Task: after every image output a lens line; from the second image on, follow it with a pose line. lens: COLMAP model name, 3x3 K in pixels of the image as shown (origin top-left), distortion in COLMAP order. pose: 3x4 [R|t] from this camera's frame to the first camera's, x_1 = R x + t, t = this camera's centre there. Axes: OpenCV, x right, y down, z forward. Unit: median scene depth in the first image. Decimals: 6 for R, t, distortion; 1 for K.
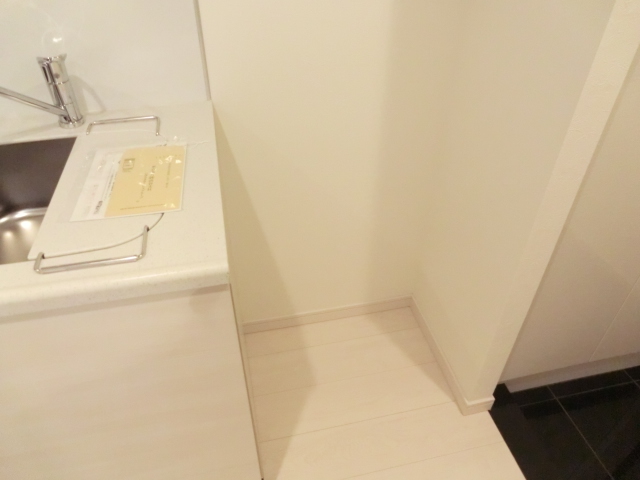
lens RADIAL K [[455.3, 0, 322.6], [0, 455.3, 238.6], [0, 0, 1]] dist [-0.077266, 0.036334]
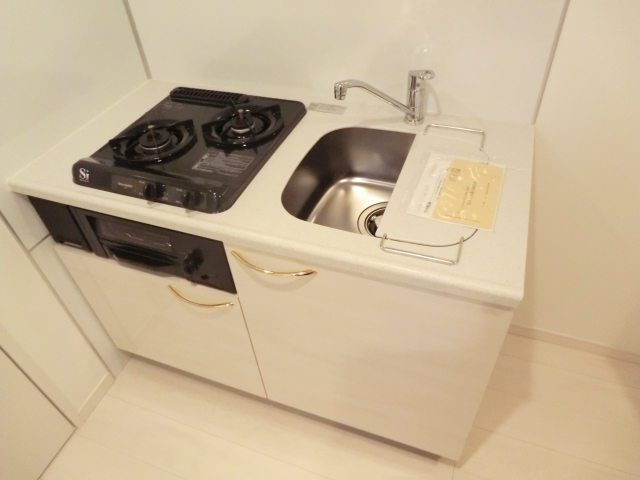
lens RADIAL K [[455.3, 0, 318.9], [0, 455.3, 237.3], [0, 0, 1]] dist [-0.077266, 0.036334]
pose [[0.828181, 0.331434, -0.451959, -0.123835], [-0.289081, 0.943471, 0.162154, -0.092293], [0.480154, -0.003640, 0.877177, -0.236031]]
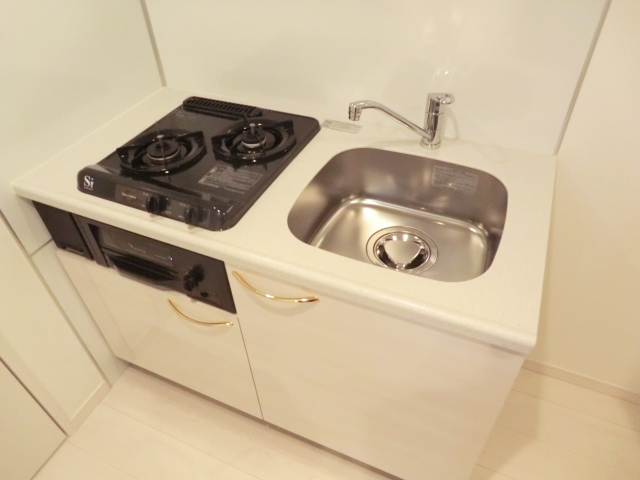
lens RADIAL K [[455.3, 0, 317.4], [0, 455.3, 235.6], [0, 0, 1]] dist [-0.077266, 0.036334]
pose [[0.793561, 0.368536, -0.484192, -0.145338], [-0.338837, 0.928577, 0.151440, -0.127174], [0.505421, 0.043885, 0.861756, -0.189451]]
